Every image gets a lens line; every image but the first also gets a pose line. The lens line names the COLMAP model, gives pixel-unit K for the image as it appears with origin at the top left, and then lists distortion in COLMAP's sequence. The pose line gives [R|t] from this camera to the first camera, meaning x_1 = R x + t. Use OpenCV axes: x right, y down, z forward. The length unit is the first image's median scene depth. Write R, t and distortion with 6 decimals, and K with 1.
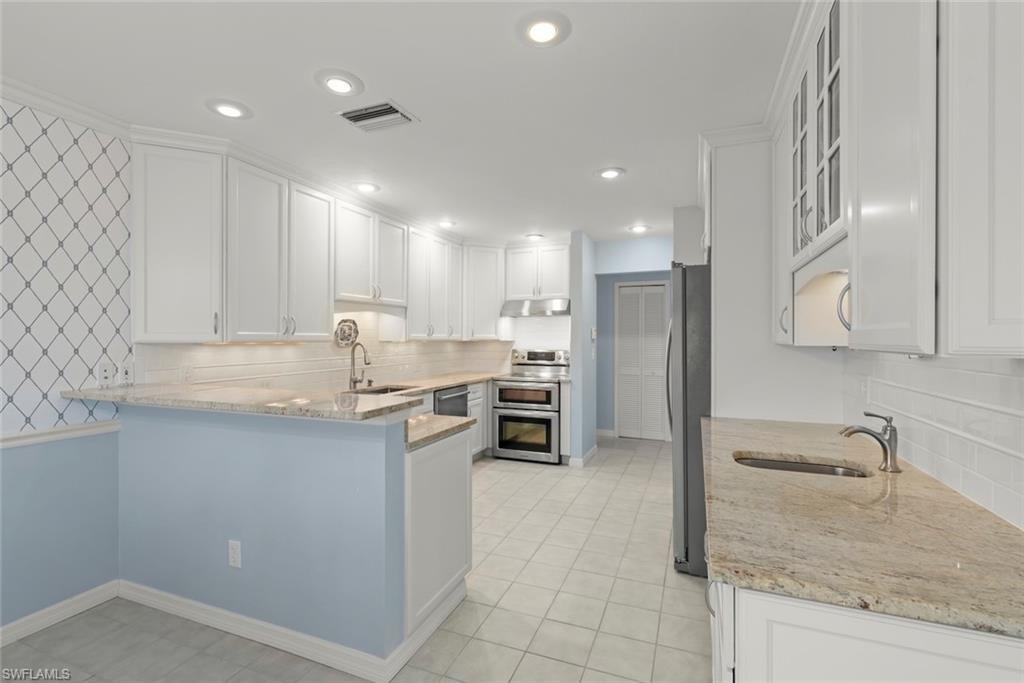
lens RADIAL K [[470.3, 0, 510.0], [0, 470.3, 334.2], [0, 0, 1]] dist [0.001519, 0.000094]
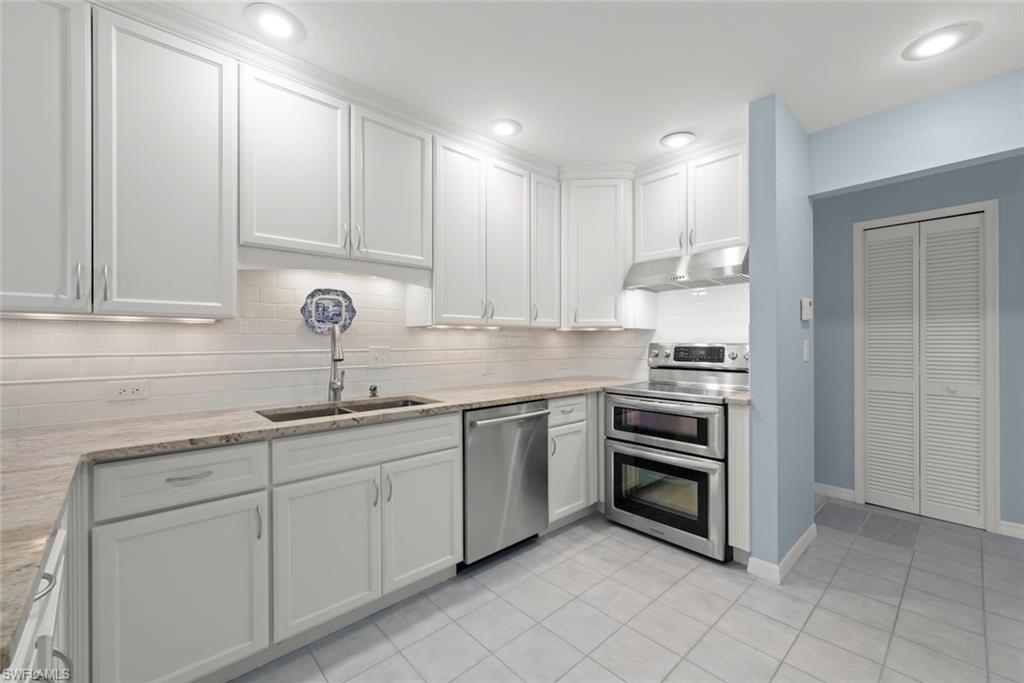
lens RADIAL K [[417.1, 0, 510.3], [0, 417.1, 342.0], [0, 0, 1]] dist [-0.000164, 0.000195]
pose [[0.899679, -0.006283, -0.436507, 0.092454], [0.008969, 0.999951, 0.004093, 0.031326], [0.436460, -0.007597, 0.899692, 0.487838]]
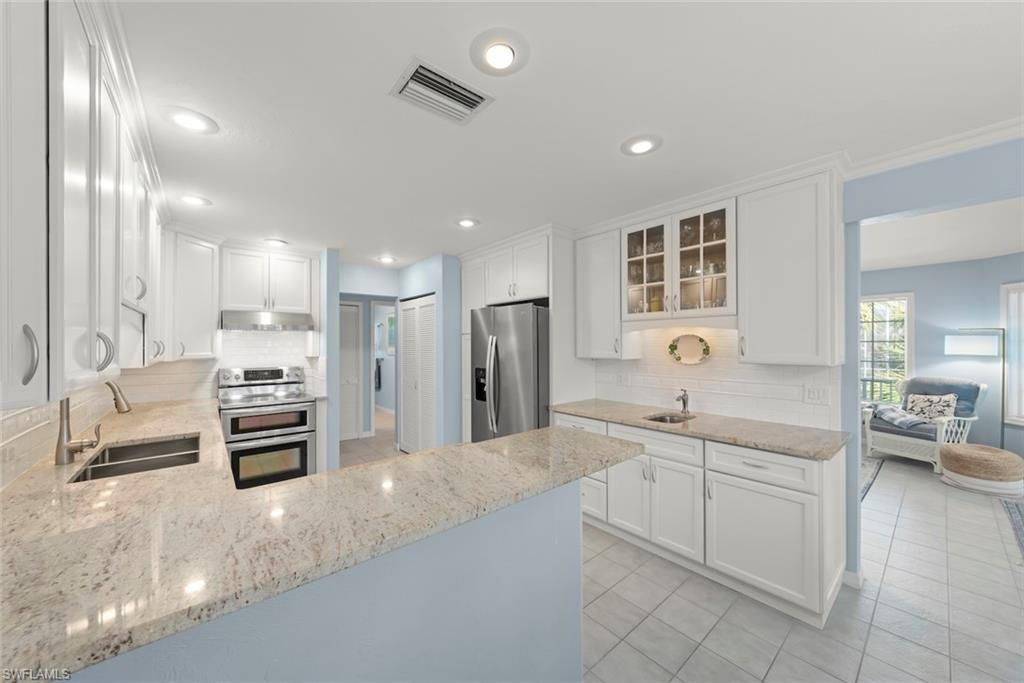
lens RADIAL K [[368.6, 0, 512.0], [0, 368.6, 341.5], [0, 0, 1]] dist [0.000733, 0.000007]
pose [[0.466752, 0.001589, 0.884387, -0.375440], [-0.001323, 0.999999, -0.001098, -0.018094], [-0.884387, -0.000657, 0.466754, 0.286456]]
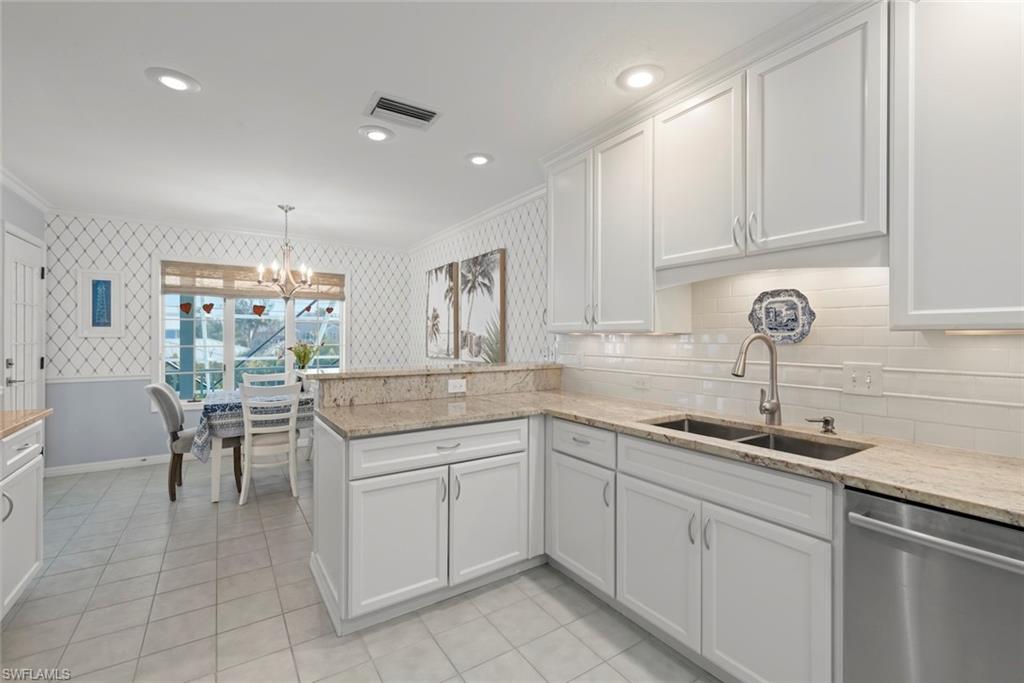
lens RADIAL K [[451.0, 0, 513.9], [0, 451.0, 338.1], [0, 0, 1]] dist [0.002831, 0.000255]
pose [[-0.573015, -0.000164, -0.819545, 0.187635], [0.001840, 0.999997, -0.001487, 0.017766], [0.819543, -0.002360, -0.573013, 0.844669]]
